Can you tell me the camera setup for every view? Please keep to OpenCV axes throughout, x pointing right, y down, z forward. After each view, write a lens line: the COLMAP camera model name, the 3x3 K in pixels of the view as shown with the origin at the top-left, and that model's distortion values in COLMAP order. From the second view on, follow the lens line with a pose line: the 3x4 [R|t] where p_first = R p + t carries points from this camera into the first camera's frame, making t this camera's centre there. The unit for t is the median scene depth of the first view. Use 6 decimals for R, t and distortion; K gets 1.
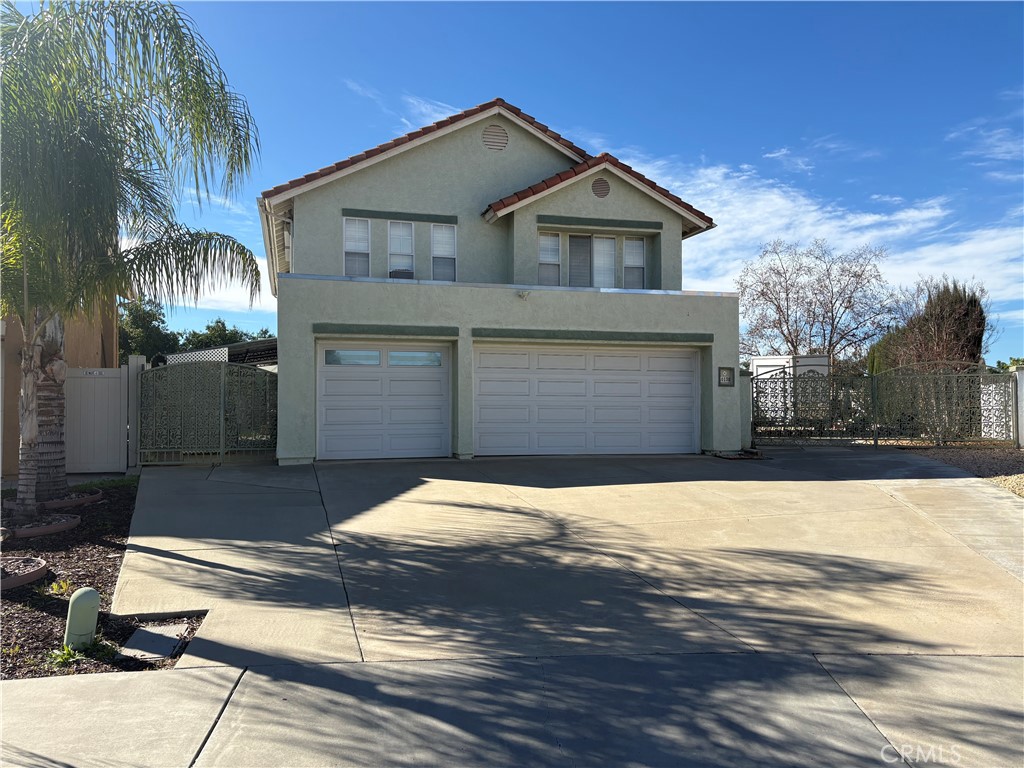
lens RADIAL K [[767.7, 0, 510.1], [0, 767.7, 388.9], [0, 0, 1]] dist [0.046653, -0.044487]
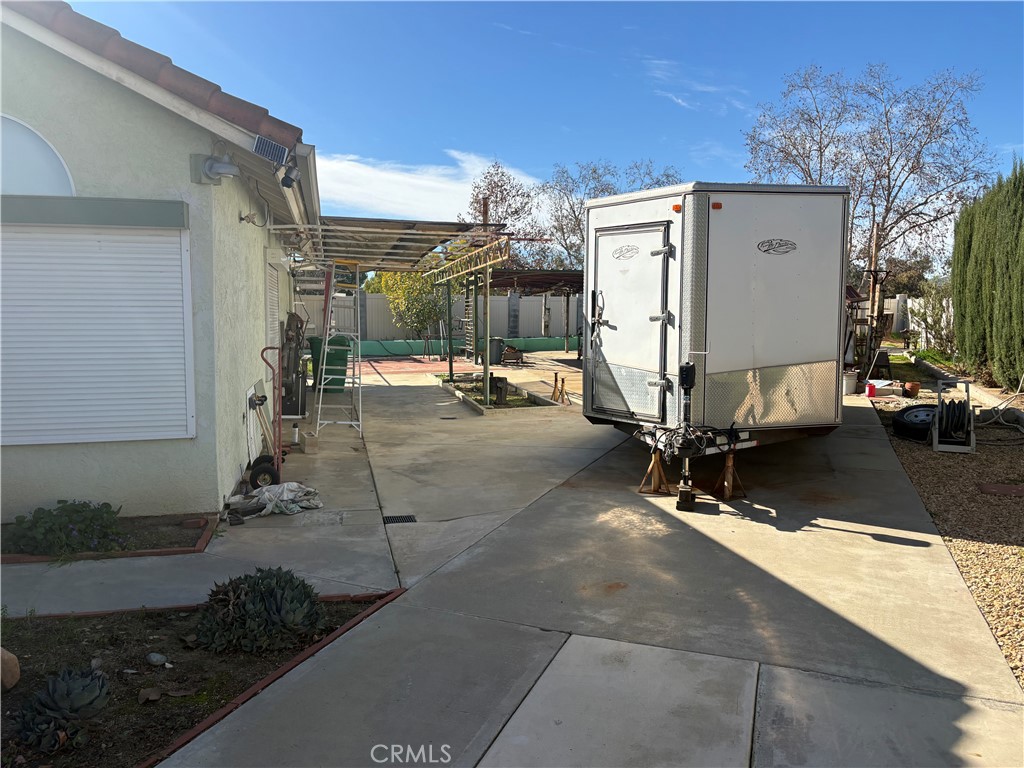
lens RADIAL K [[767.7, 0, 513.6], [0, 767.7, 385.1], [0, 0, 1]] dist [0.046653, -0.044487]
pose [[0.998849, 0.008737, -0.047154, 0.490654], [-0.002979, 0.992669, 0.120829, -0.011788], [0.047864, -0.120549, 0.991553, 1.162888]]
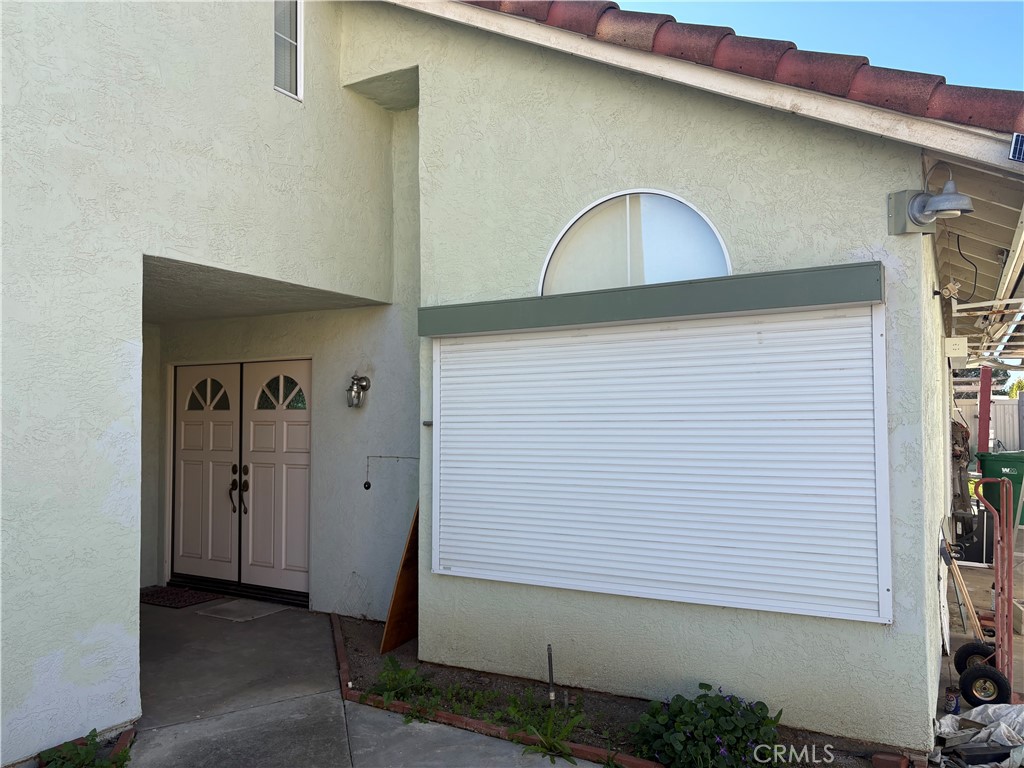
lens RADIAL K [[767.7, 0, 513.1], [0, 767.7, 384.5], [0, 0, 1]] dist [0.046653, -0.044487]
pose [[0.697035, -0.034824, -0.716191, 0.416674], [0.023300, 0.999393, -0.025918, -0.011246], [0.716659, 0.001378, 0.697423, 1.265931]]
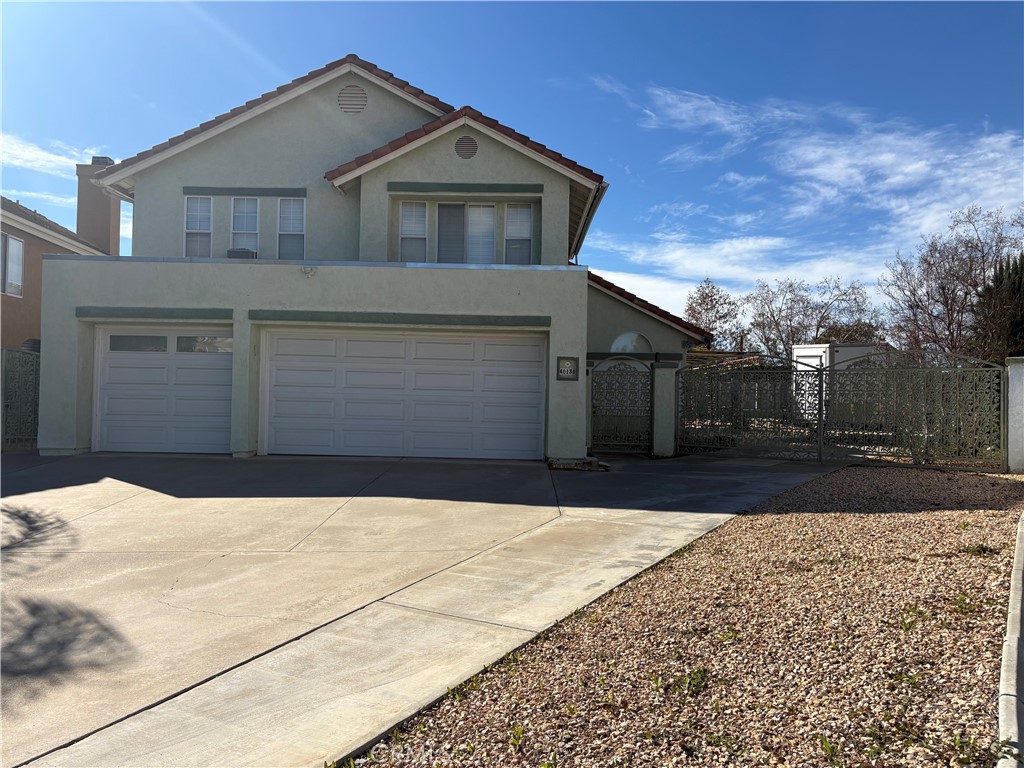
lens RADIAL K [[767.7, 0, 513.9], [0, 767.7, 377.9], [0, 0, 1]] dist [0.046653, -0.044487]
pose [[0.959351, 0.014423, -0.281848, 0.425175], [-0.015031, 0.999887, 0.000003, -0.004639], [0.281816, 0.004234, 0.959459, 0.194526]]
